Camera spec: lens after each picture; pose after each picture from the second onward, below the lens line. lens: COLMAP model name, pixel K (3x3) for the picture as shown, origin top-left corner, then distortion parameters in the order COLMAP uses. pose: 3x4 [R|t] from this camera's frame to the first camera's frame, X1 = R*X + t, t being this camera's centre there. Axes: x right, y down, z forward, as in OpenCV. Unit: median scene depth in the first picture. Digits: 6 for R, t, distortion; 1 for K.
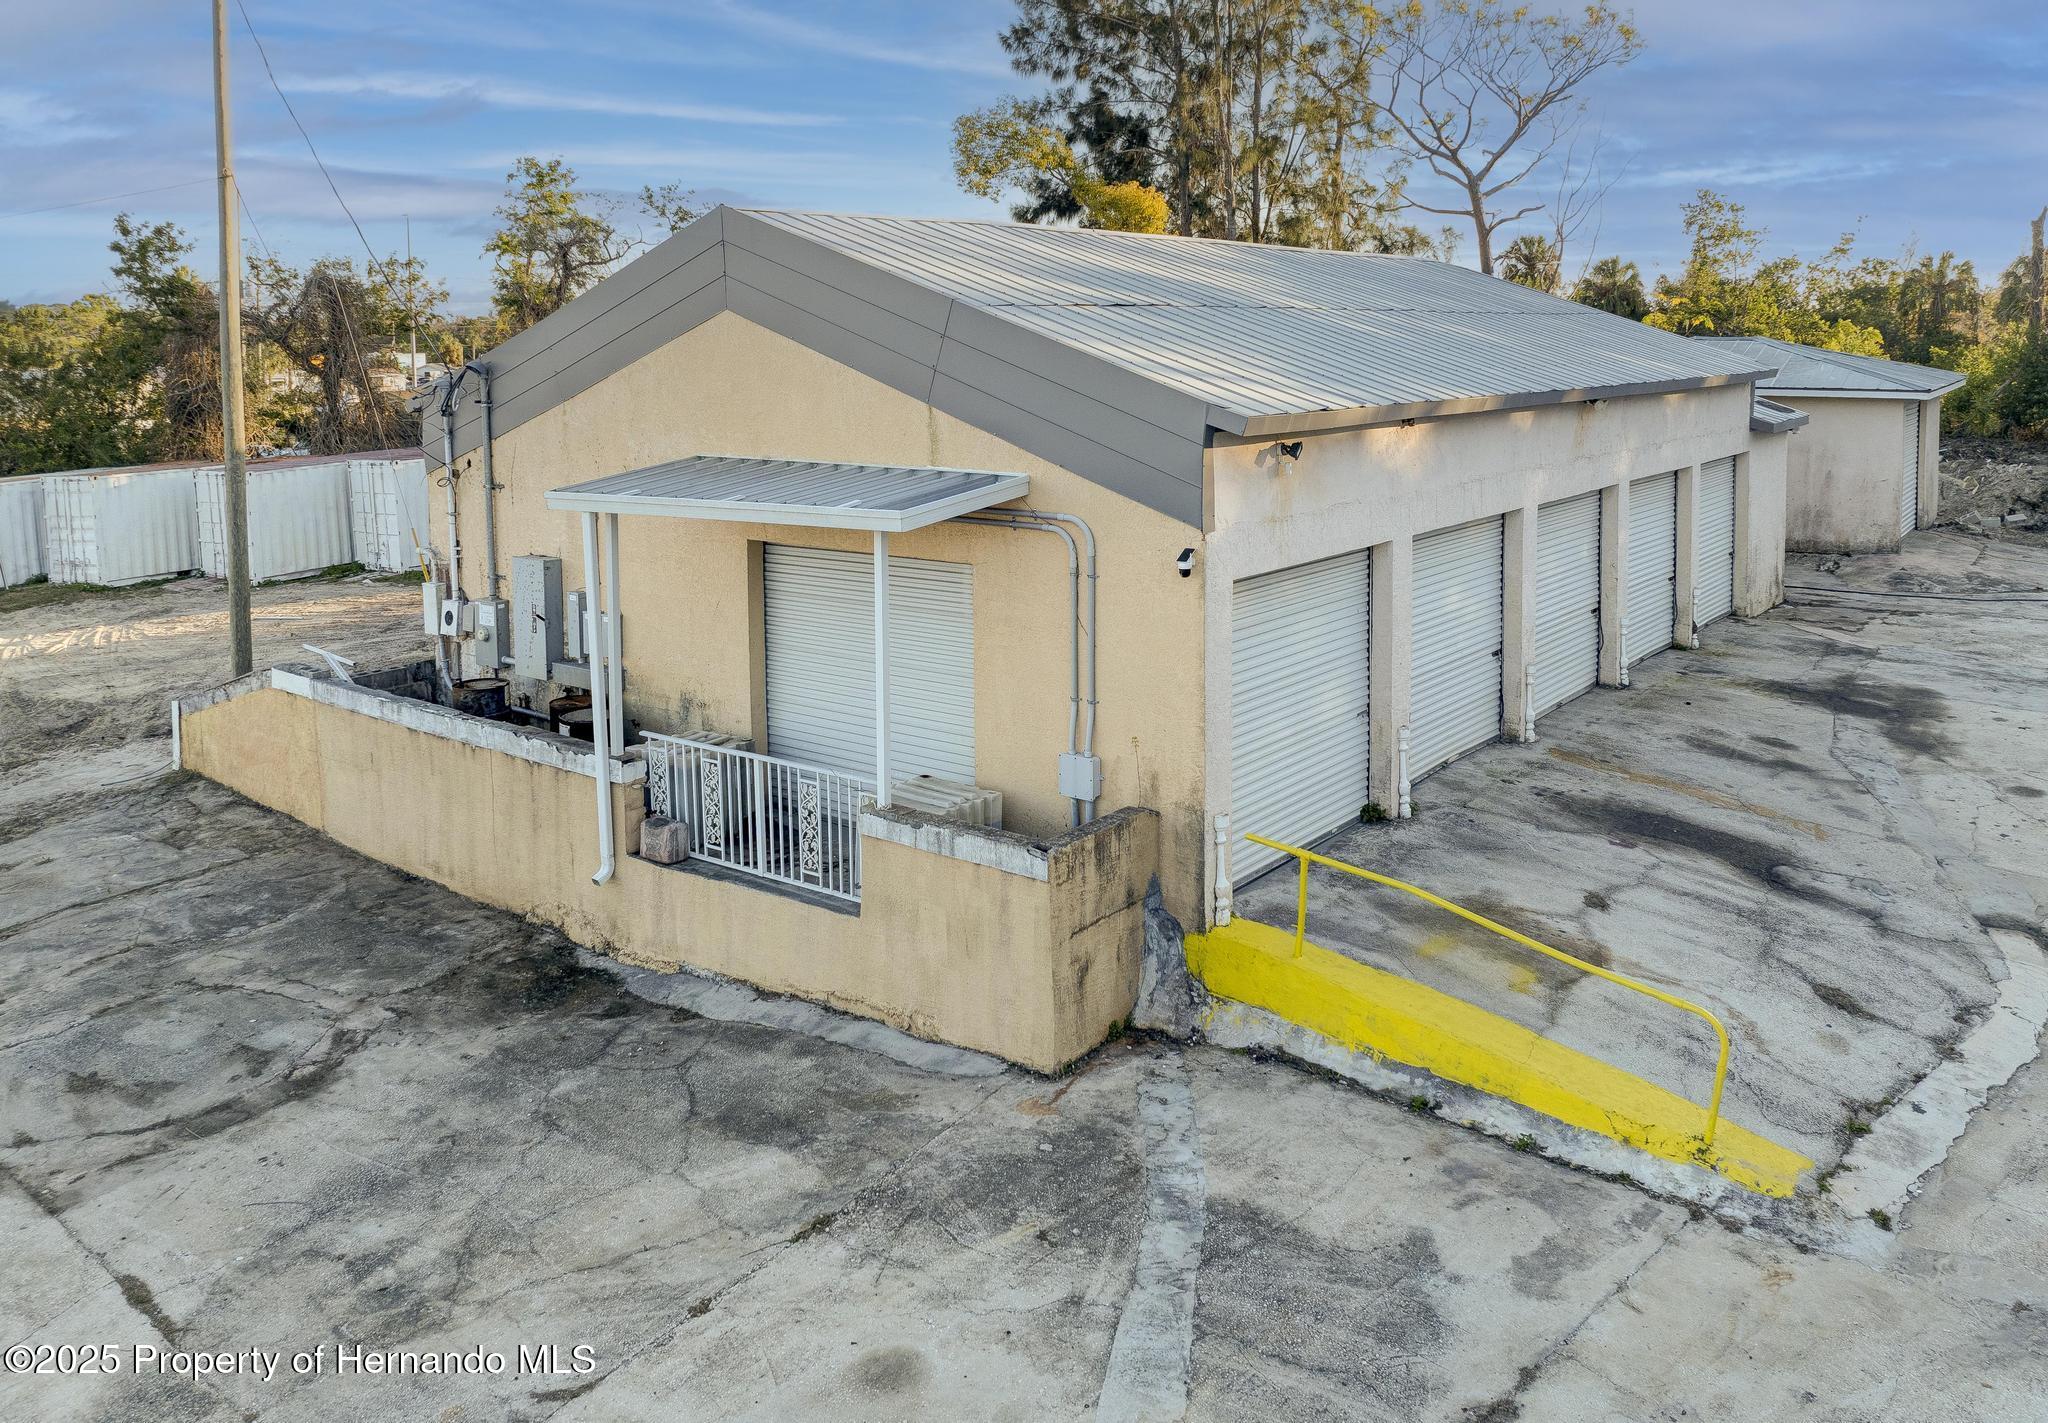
lens RADIAL K [[1562.1, 0, 1067.9], [0, 1562.1, 400.0], [0, 0, 1]] dist [-0.030630, 0.005968]
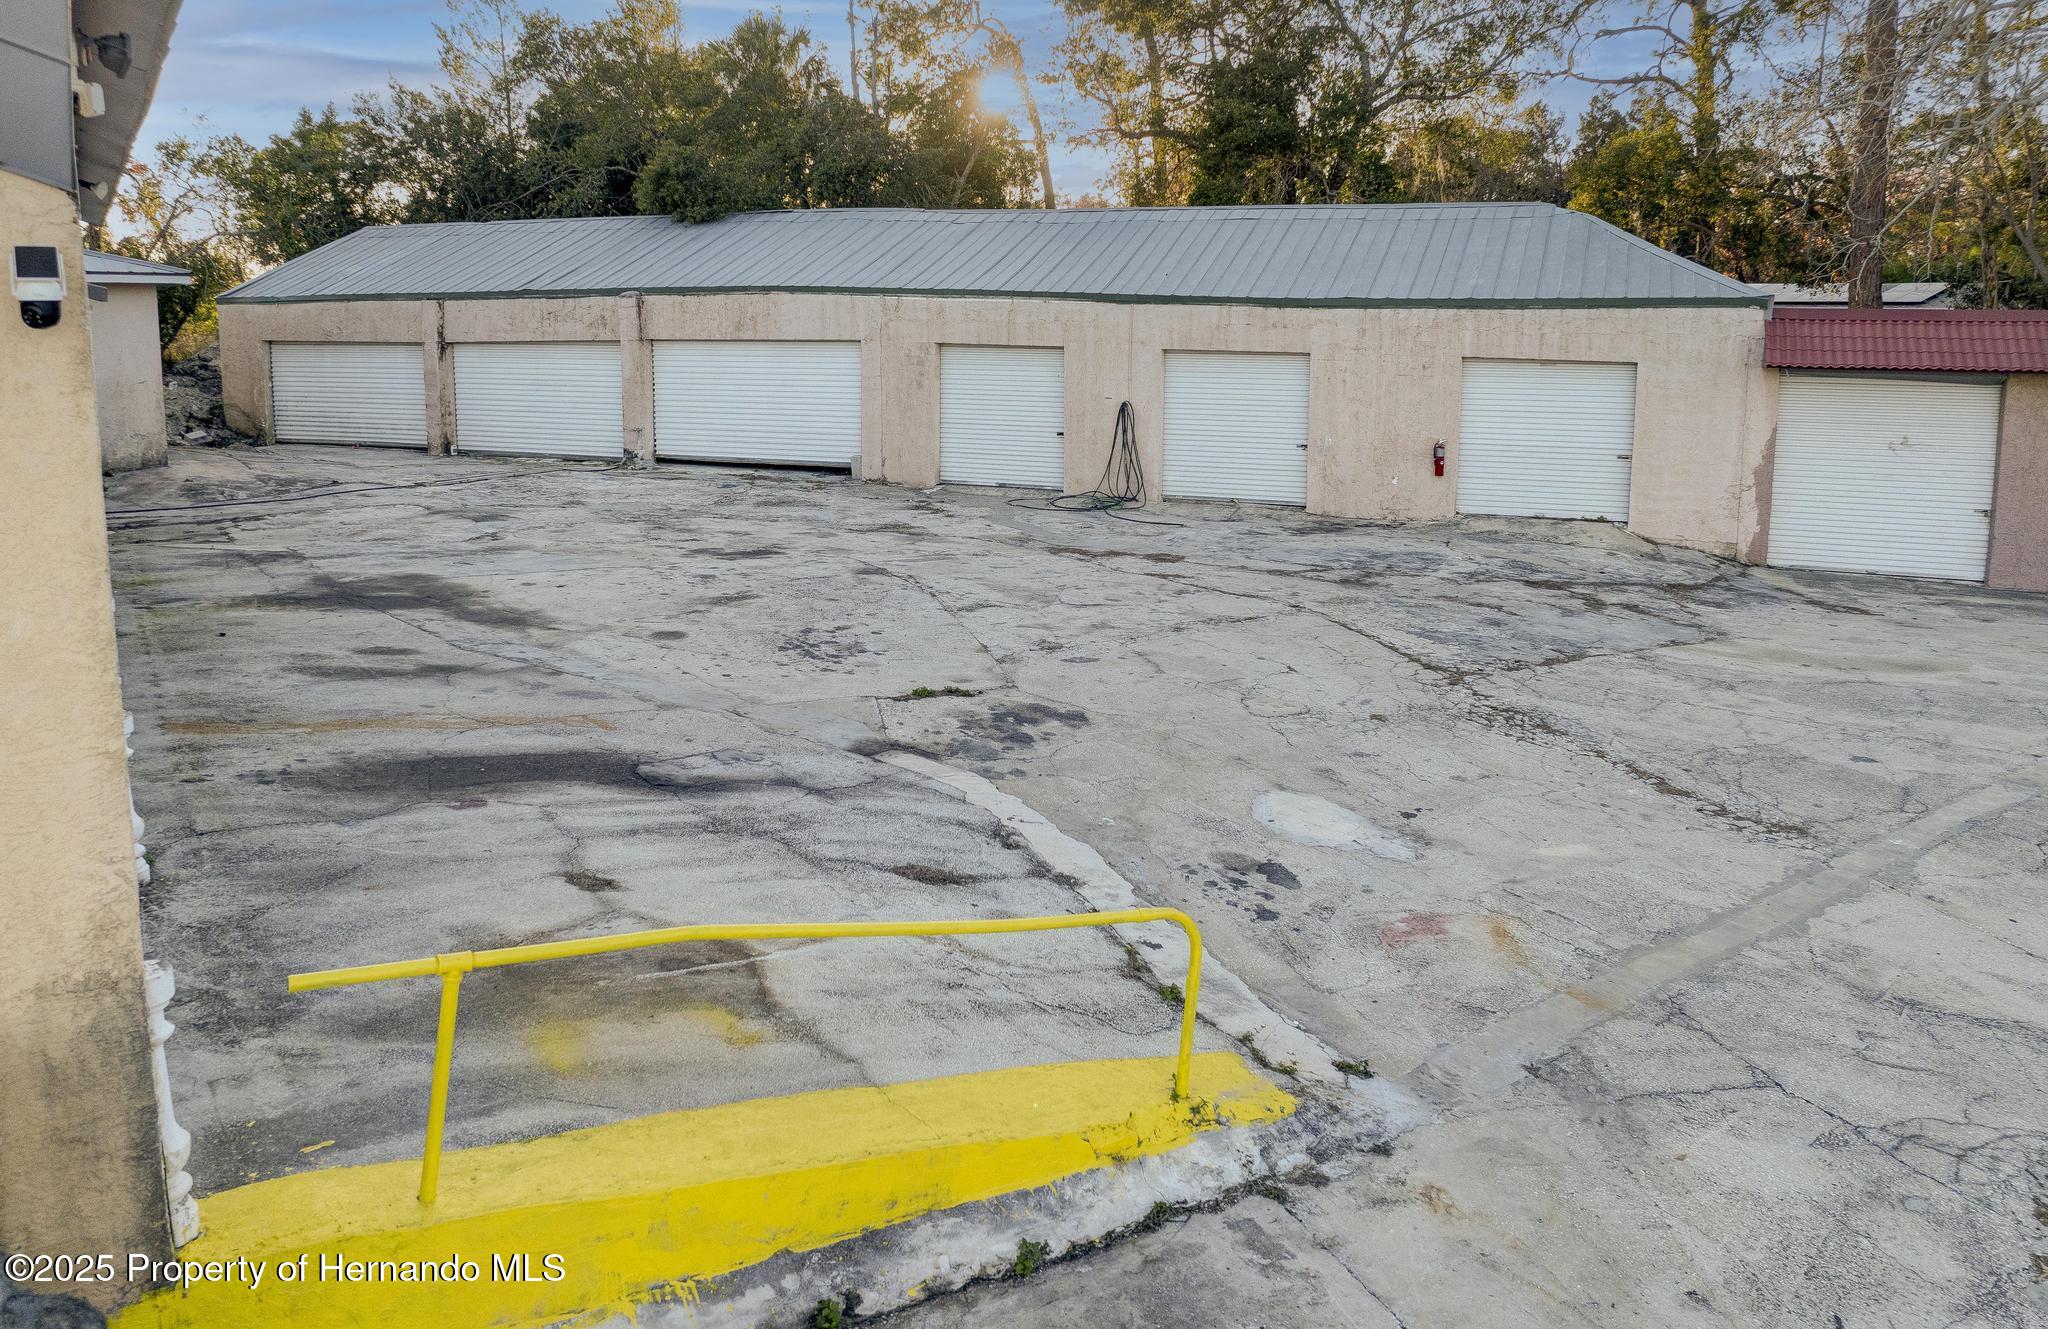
lens RADIAL K [[1465.9, 0, 994.5], [0, 1465.9, 515.3], [0, 0, 1]] dist [-0.043288, 0.006771]
pose [[0.354053, -0.116355, 0.927959, -0.133546], [0.030053, 0.993133, 0.113061, 0.113563], [-0.934742, -0.012141, 0.355119, 0.636284]]
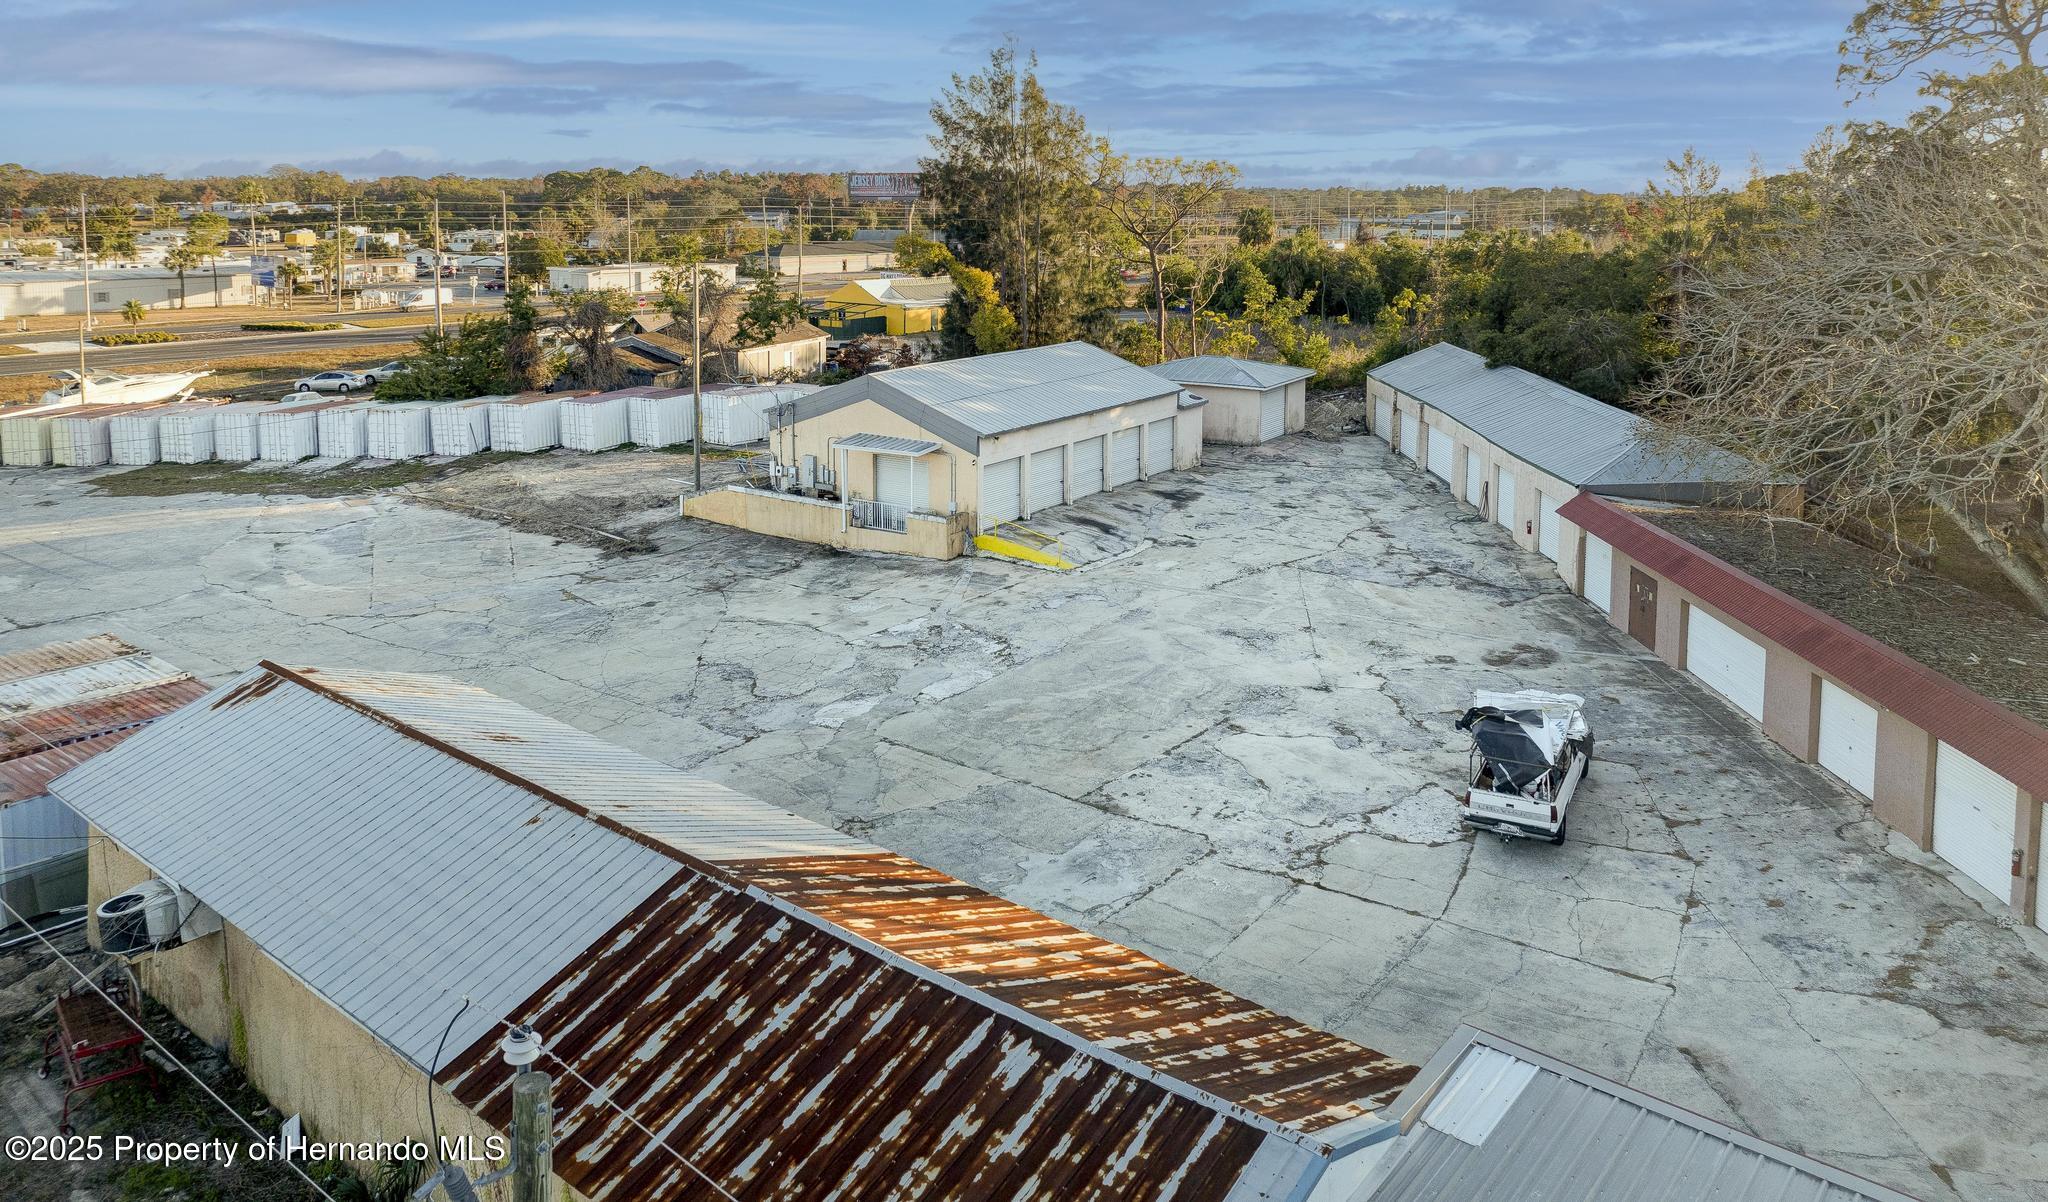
lens RADIAL K [[1464.5, 0, 1017.9], [0, 1464.5, 297.5], [0, 0, 1]] dist [-0.016972, -0.026816]
pose [[0.998260, 0.009744, 0.058156, -0.056862], [-0.011678, 0.999387, 0.032997, -0.533920], [-0.057799, -0.033619, 0.997762, -3.374454]]
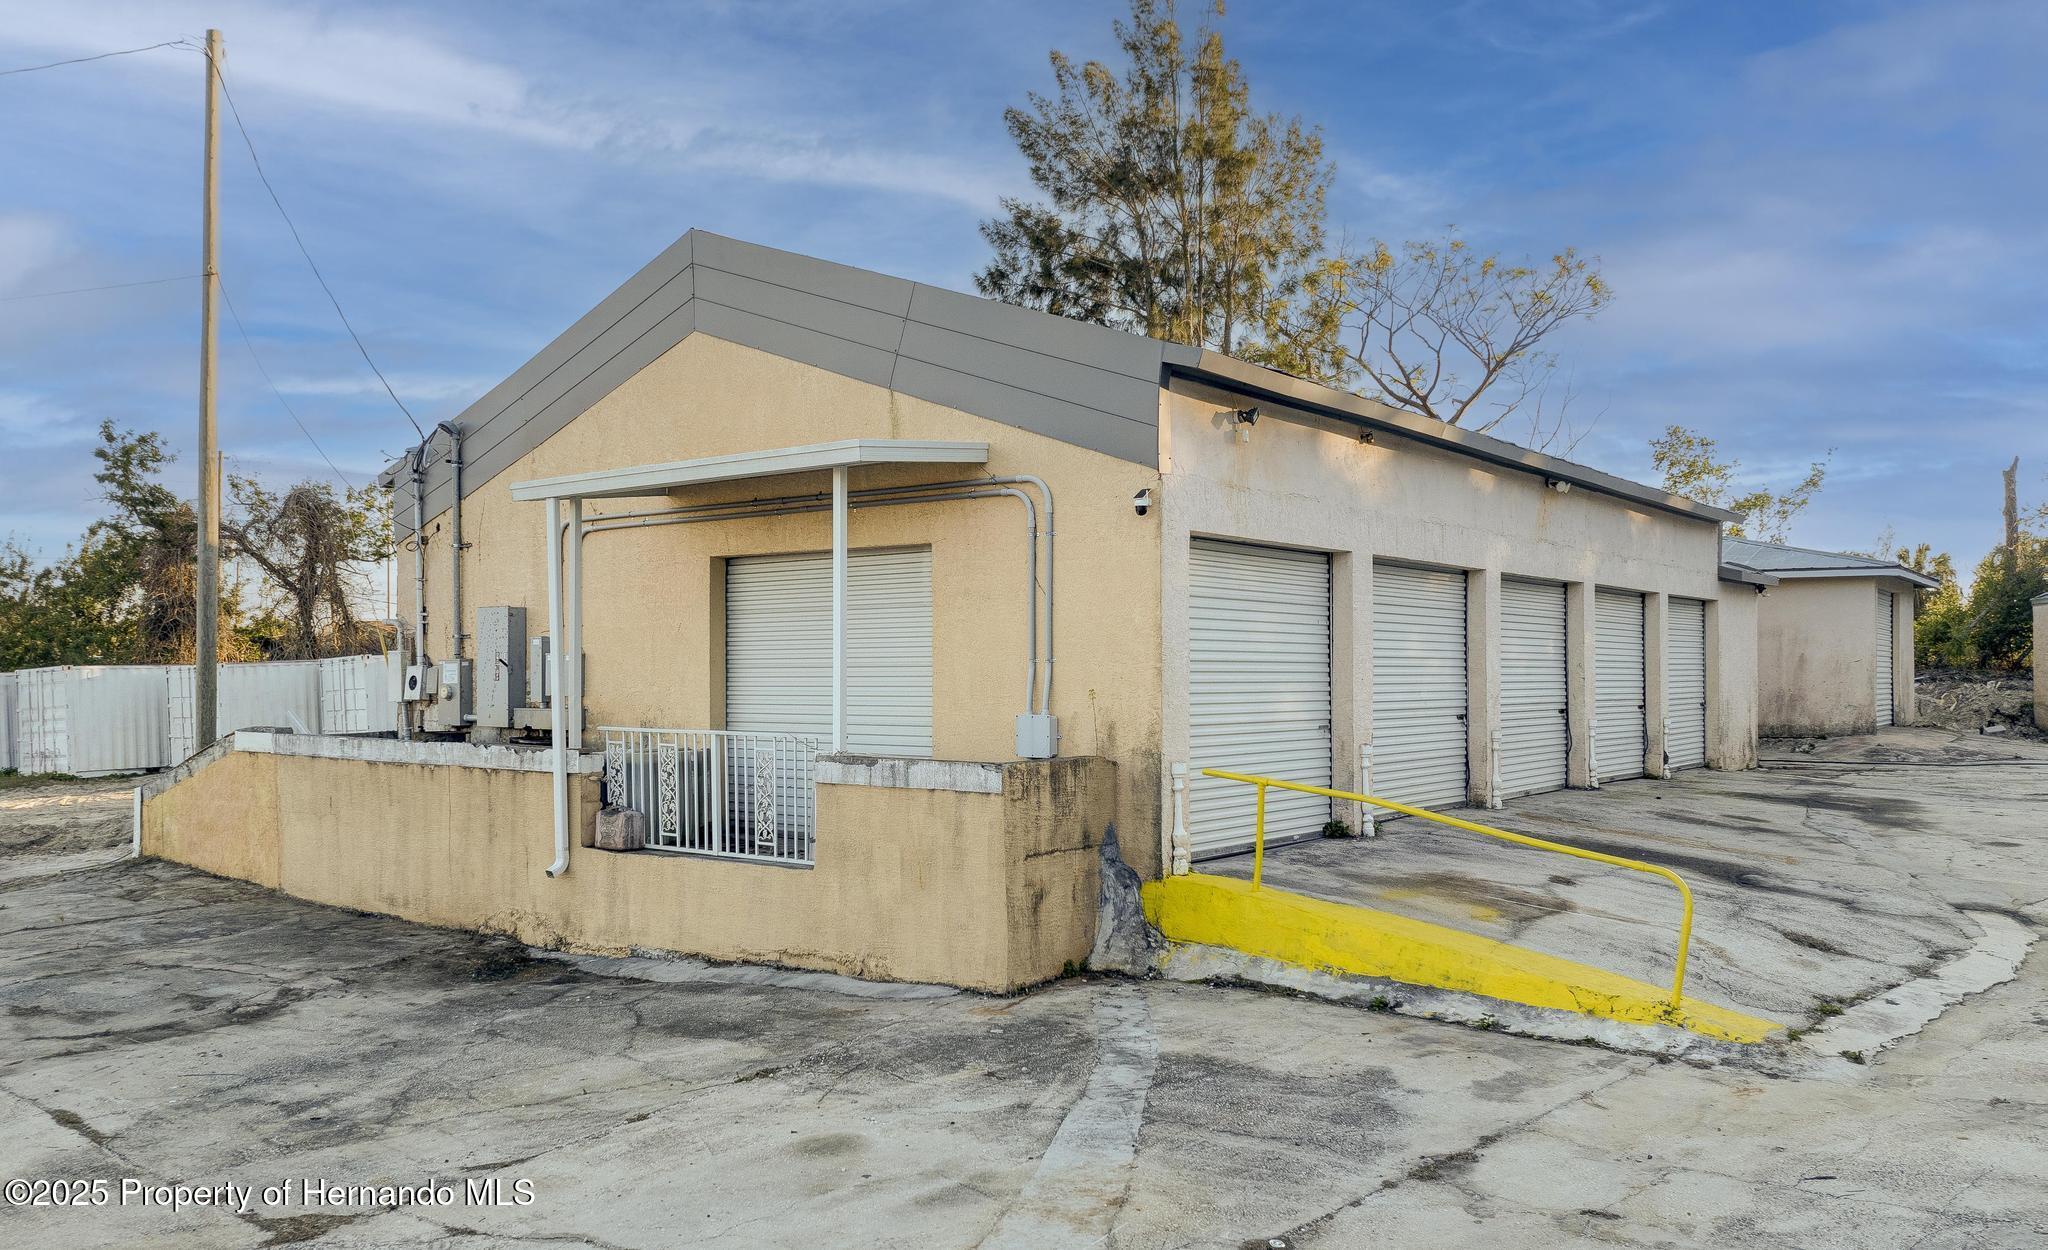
lens RADIAL K [[1562.7, 0, 1024.0], [0, 1562.7, 625.0], [0, 0, 1]] dist [-0.023795, -0.003703]
pose [[0.999908, 0.005629, -0.012308, 0.010836], [-0.006435, 0.997770, -0.066435, 0.229381], [0.011907, 0.066508, 0.997715, 0.000563]]
